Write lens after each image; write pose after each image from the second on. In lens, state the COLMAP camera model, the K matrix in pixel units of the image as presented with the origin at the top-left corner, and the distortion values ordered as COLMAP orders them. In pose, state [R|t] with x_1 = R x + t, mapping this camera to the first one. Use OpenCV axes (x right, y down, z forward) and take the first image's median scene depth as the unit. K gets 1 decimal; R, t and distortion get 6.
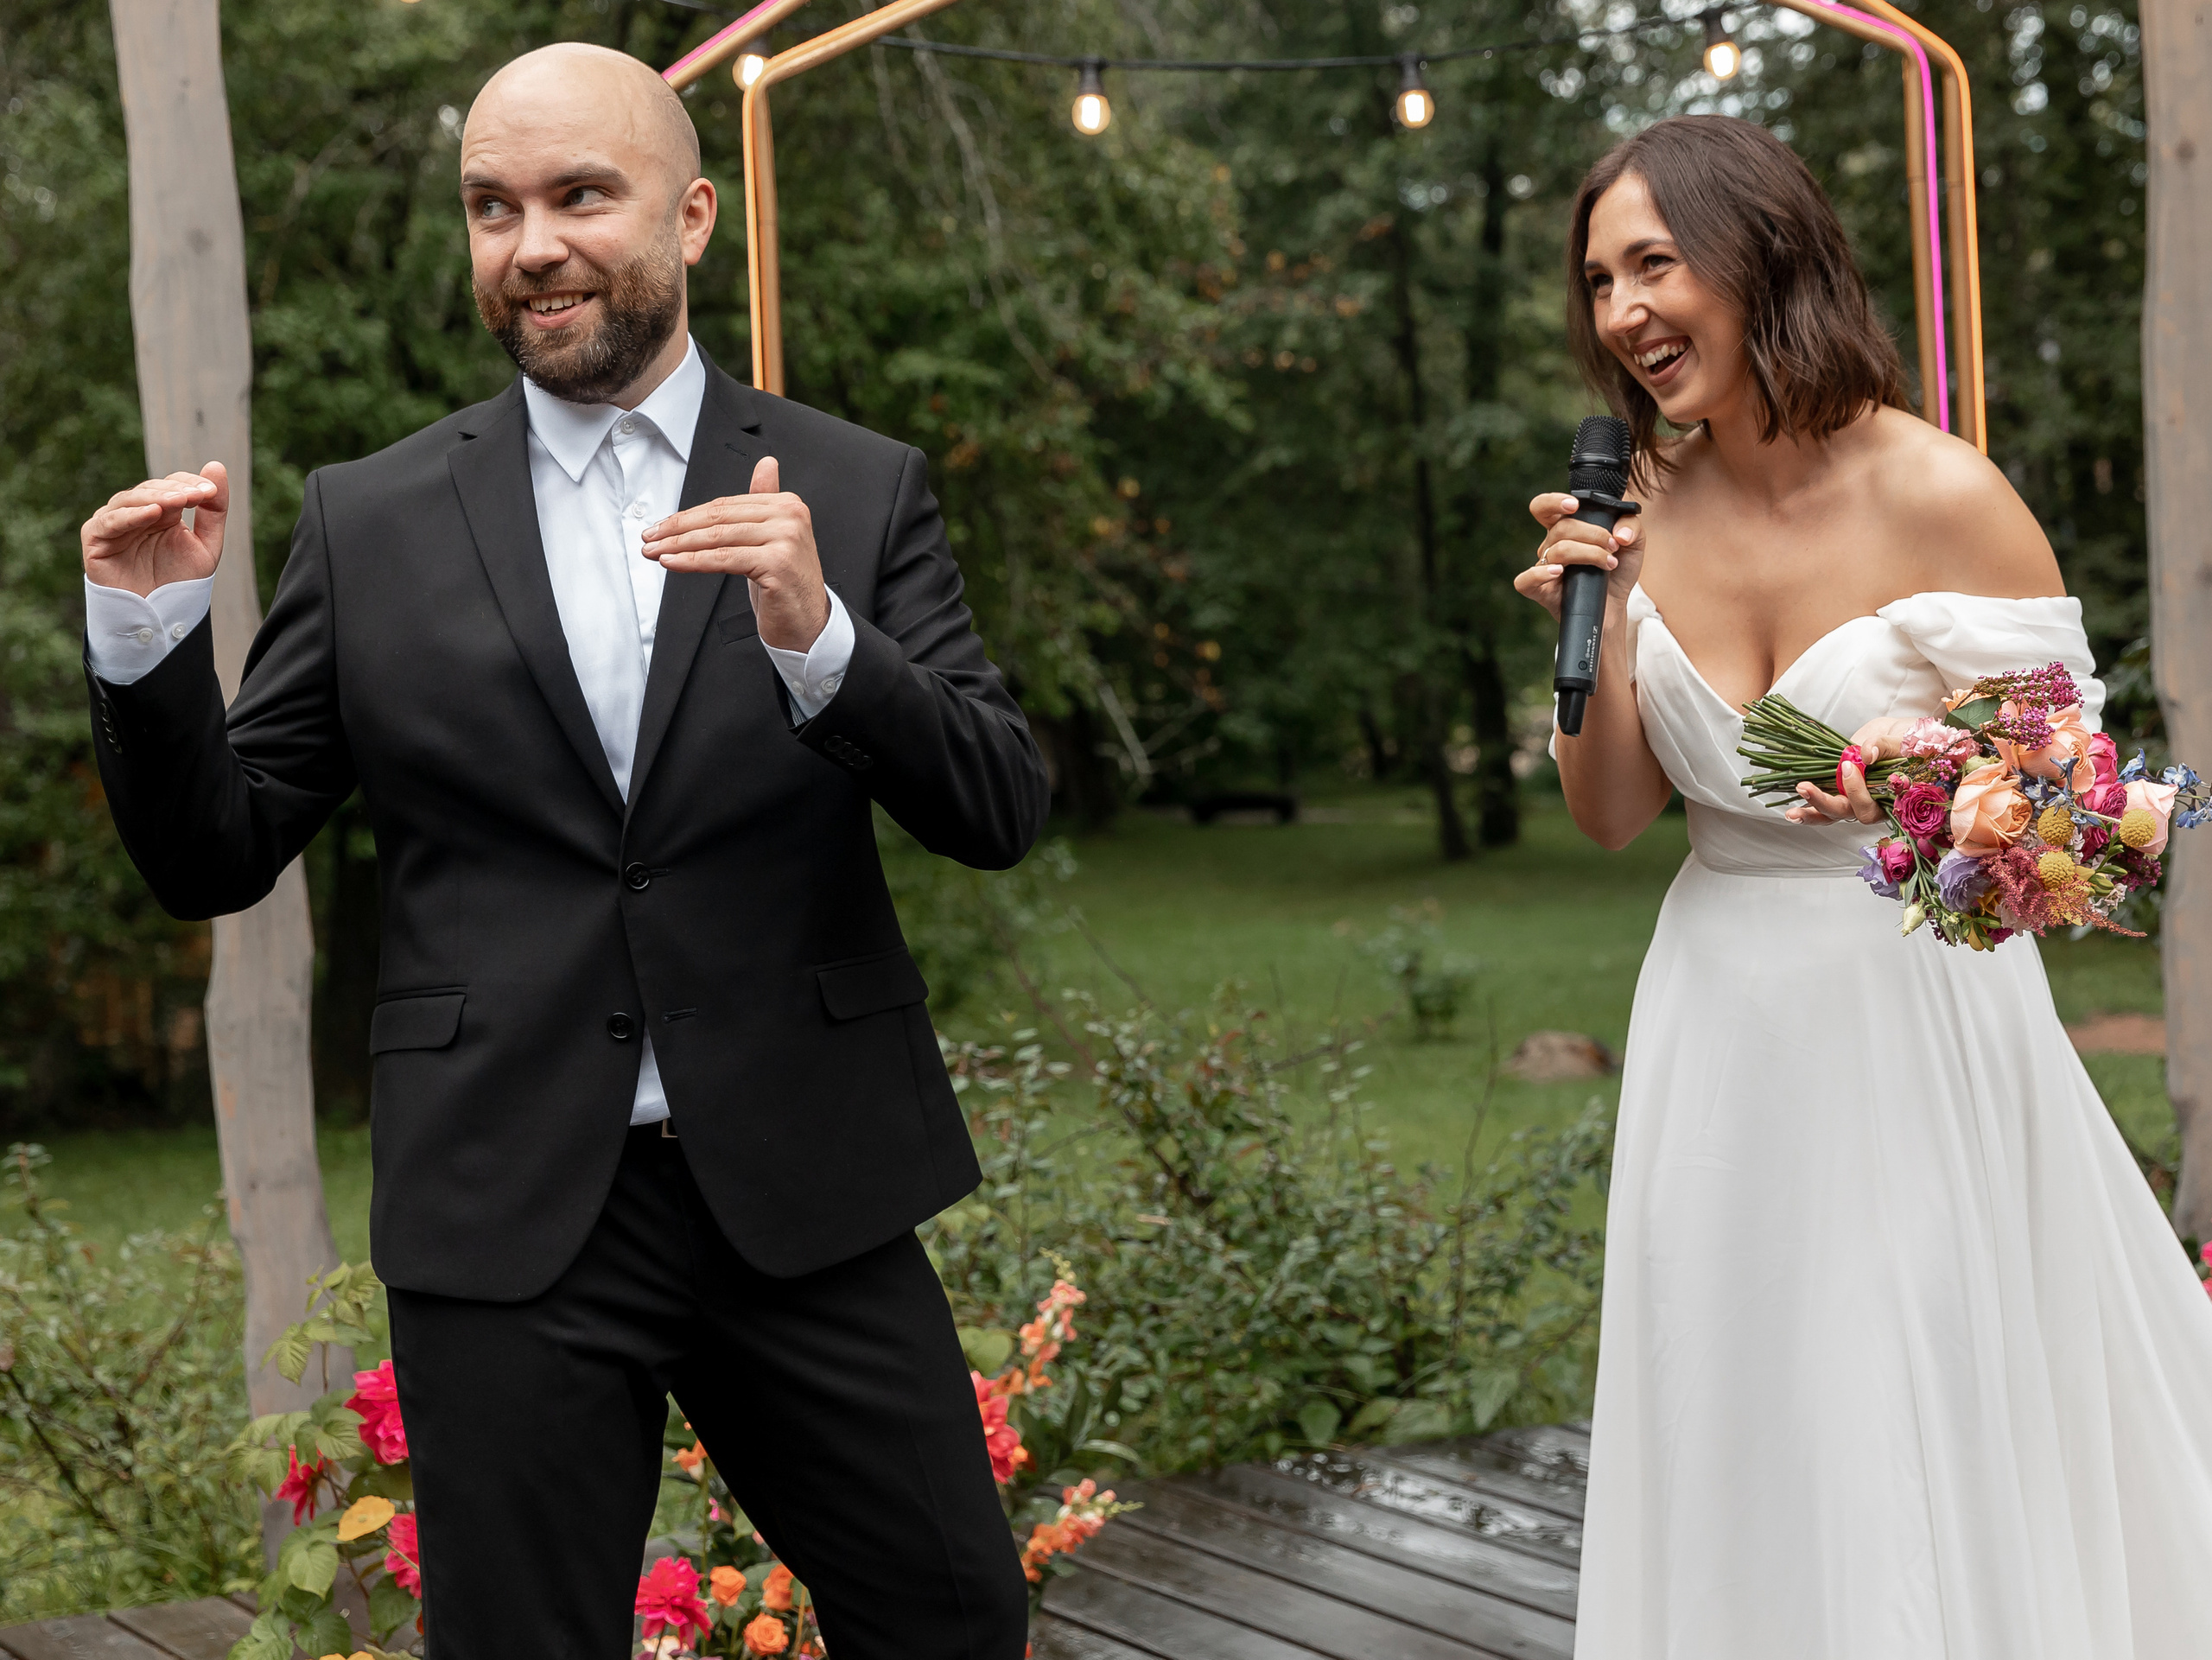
lens RADIAL K [[3924.6, 0, 1281.3], [0, 3924.6, 731.9], [0, 0, 1]] dist [0.012396, 0.000000]
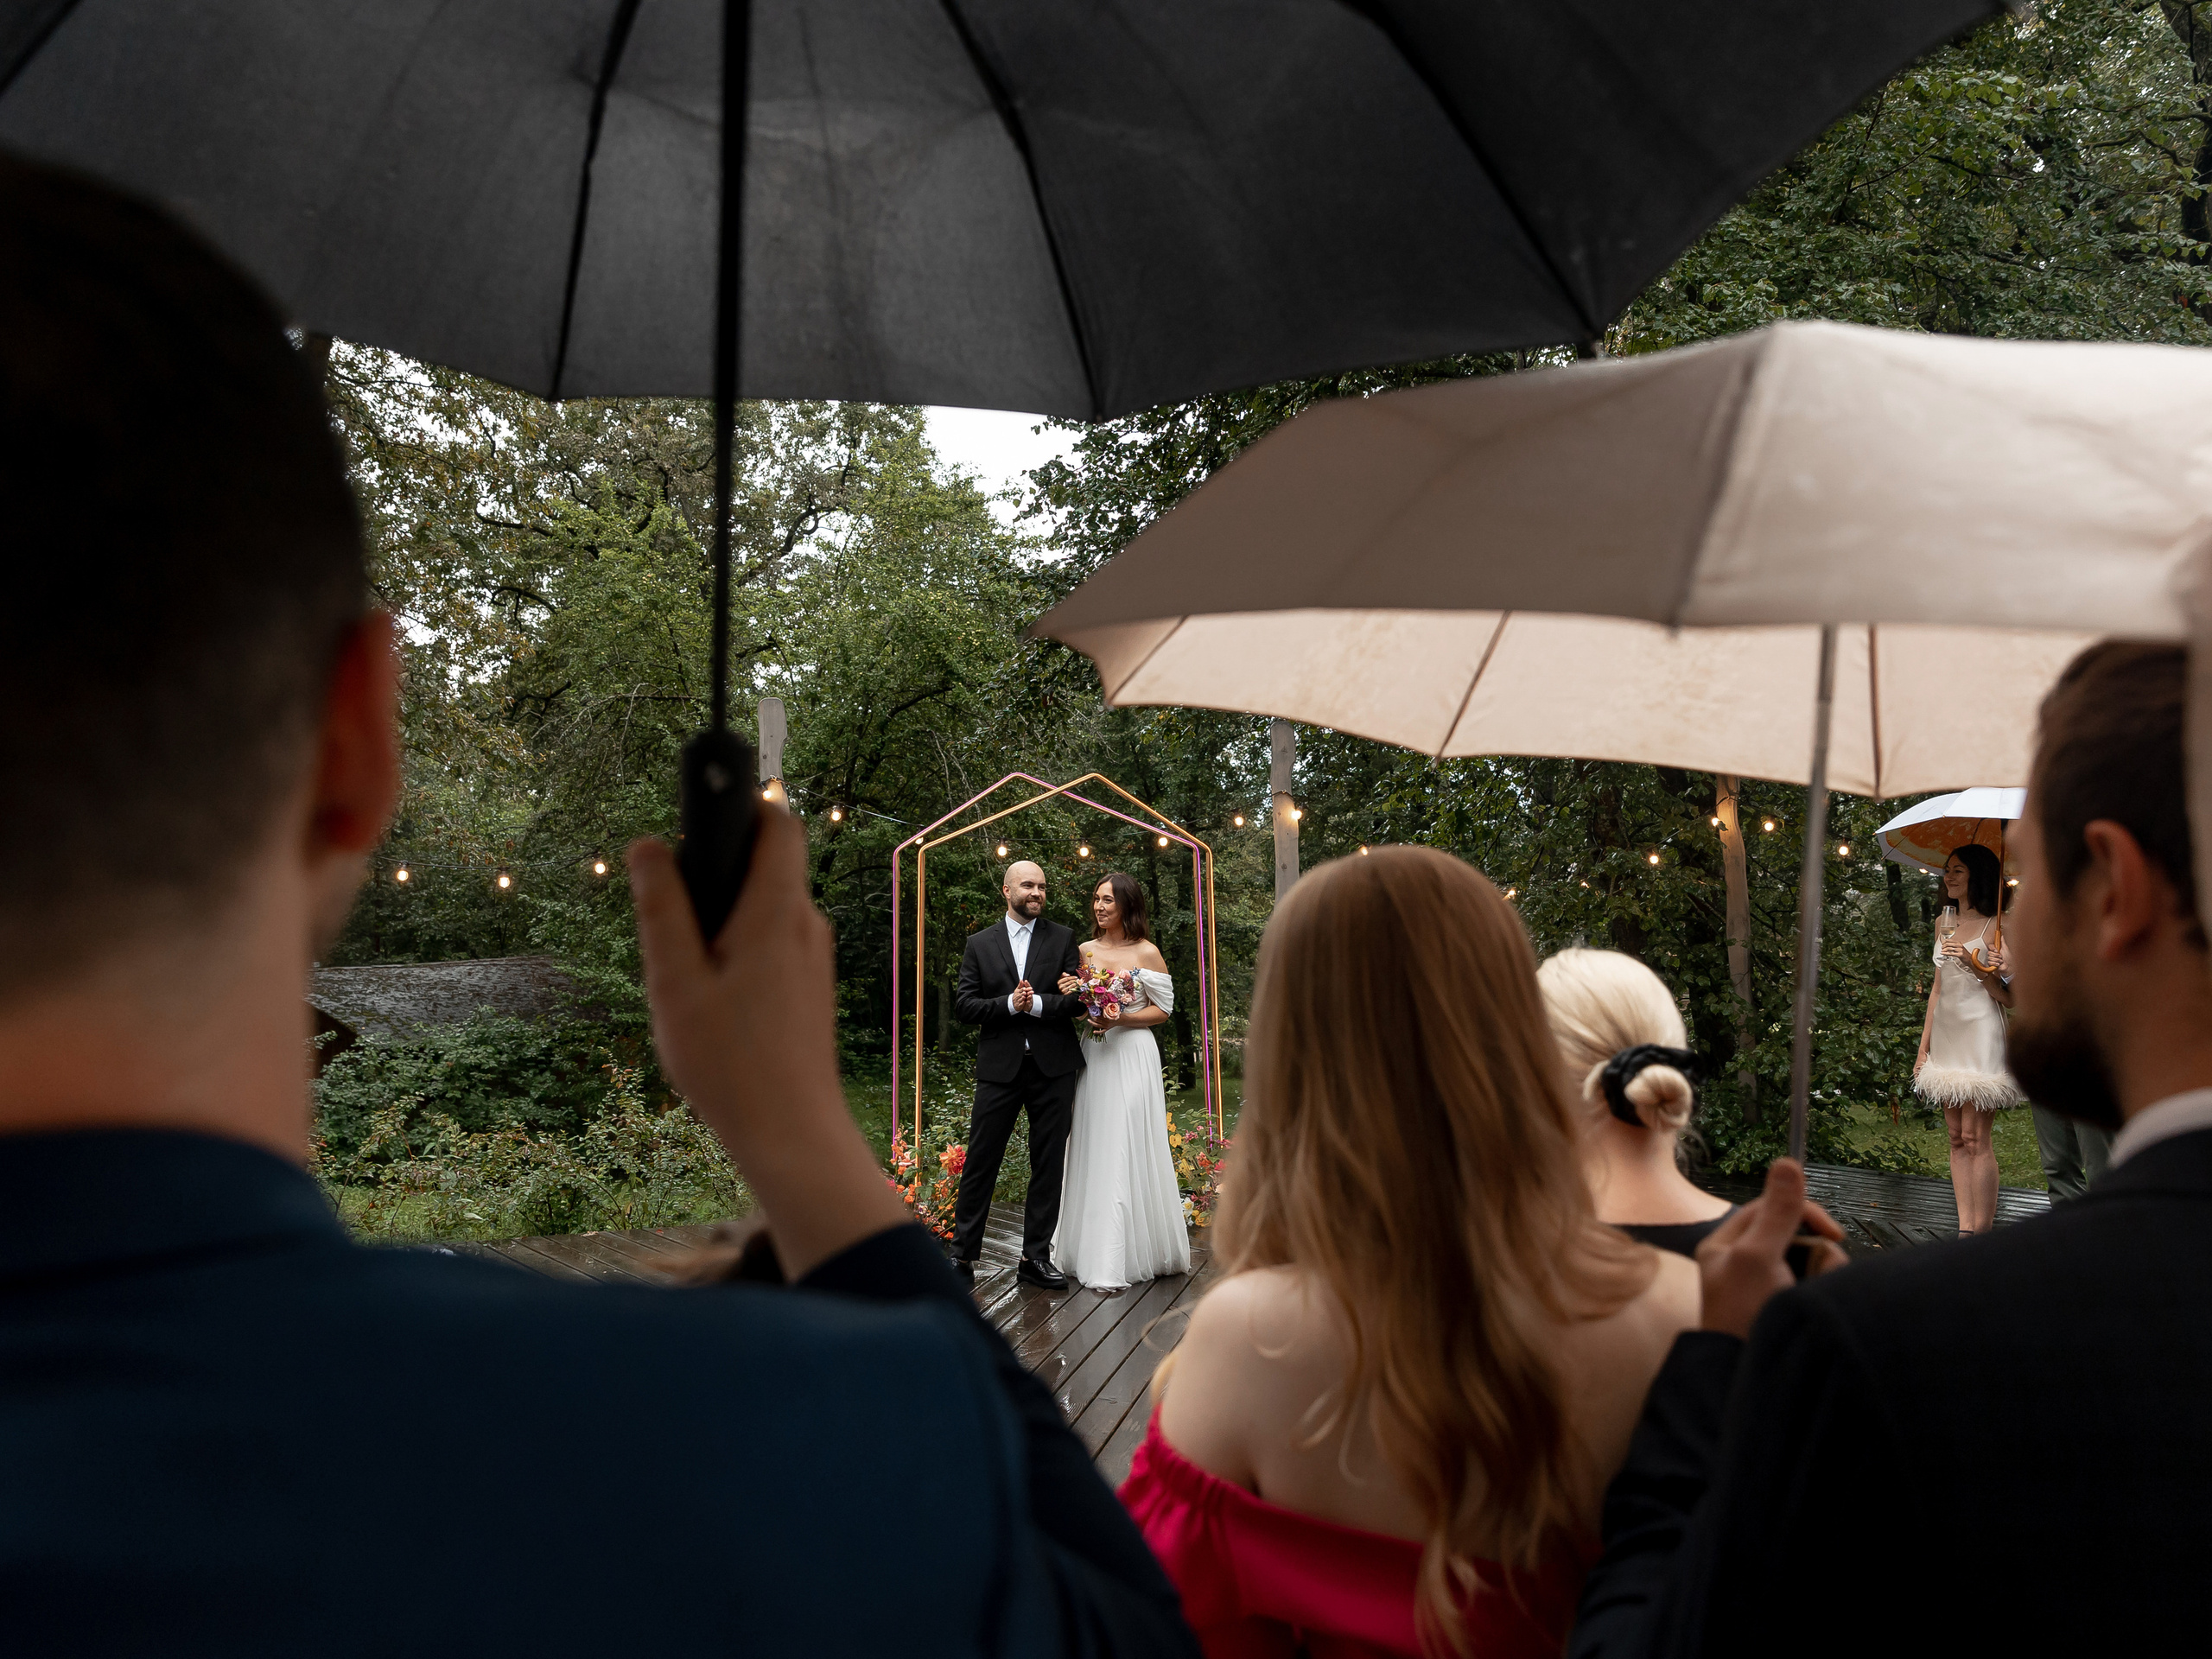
lens RADIAL K [[1805.0, 0, 1139.0], [0, 1805.0, 784.2], [0, 0, 1]] dist [0.009460, 0.001041]
pose [[0.999476, 0.031769, 0.006255, 0.021519], [-0.030501, 0.988617, -0.147332, 0.011954], [-0.010864, 0.147063, 0.989067, -0.231139]]
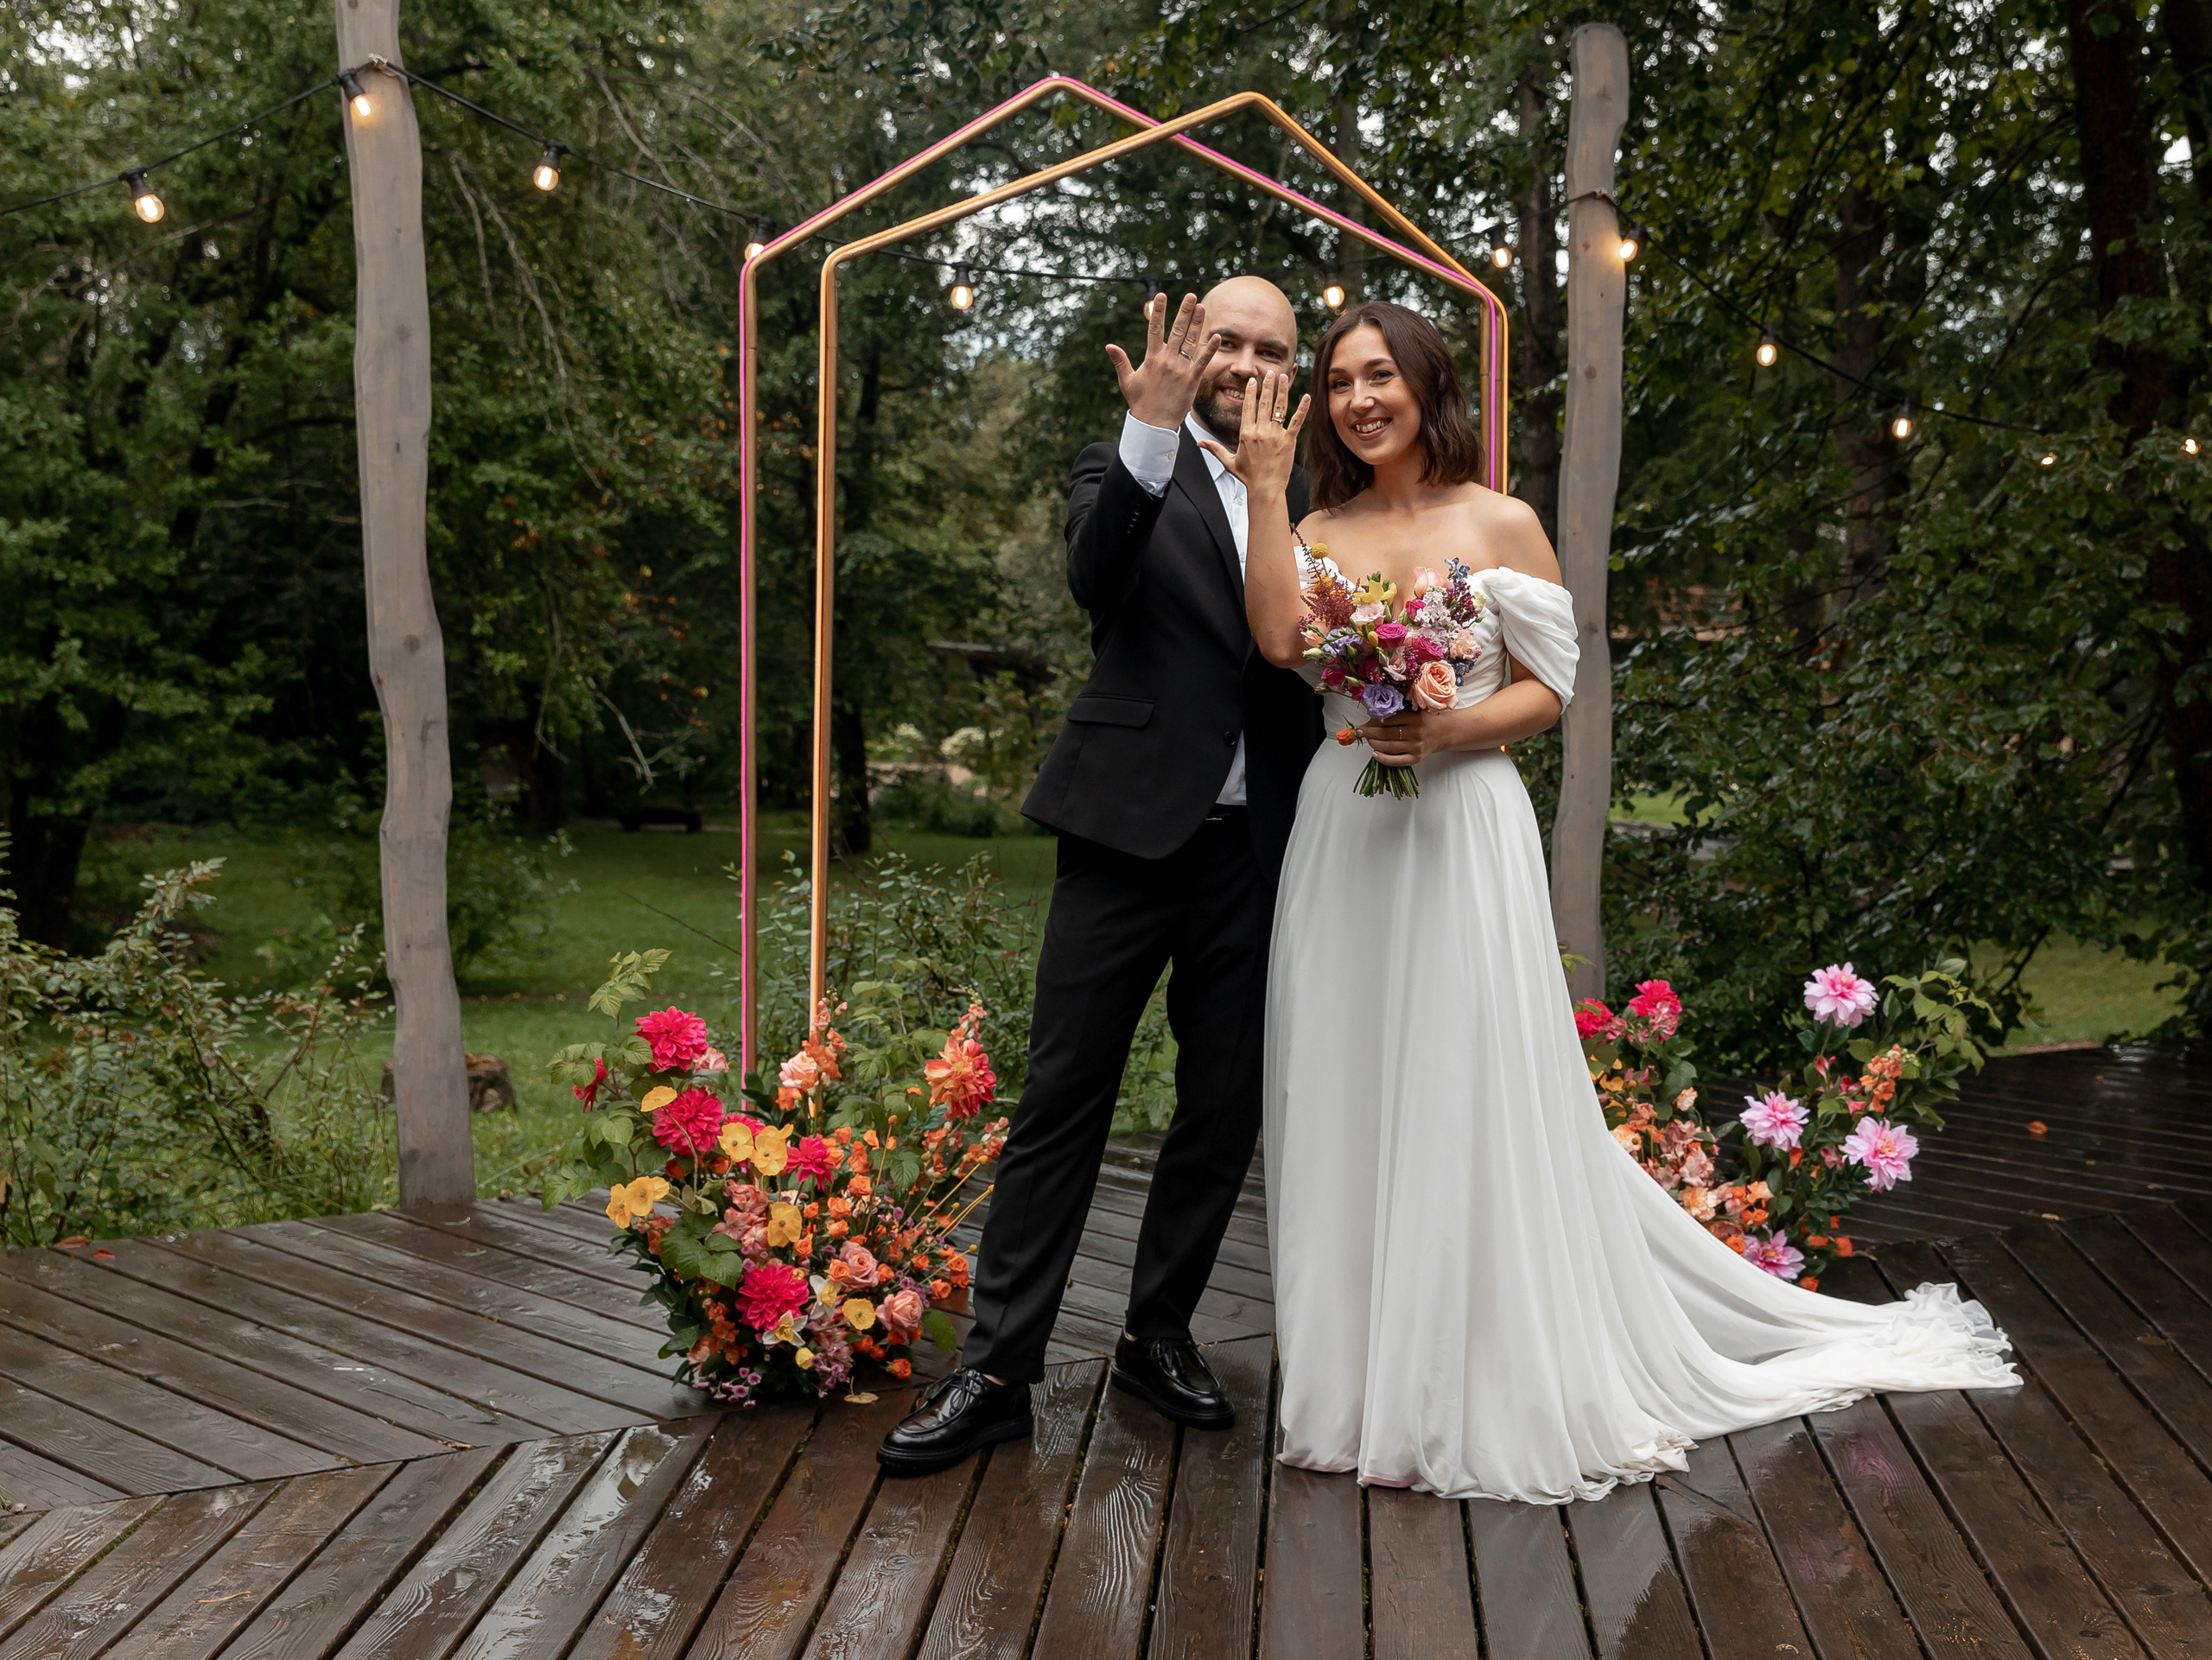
lens RADIAL K [[2920.1, 0, 1256.3], [0, 2920.1, 816.5], [0, 0, 1]] dist [0.002888, 0.000000]
pose [[0.975119, 0.040026, 0.218037, -0.050731], [-0.041438, 0.999139, 0.001903, 0.013228], [-0.217773, -0.010890, 0.975939, -0.051888]]
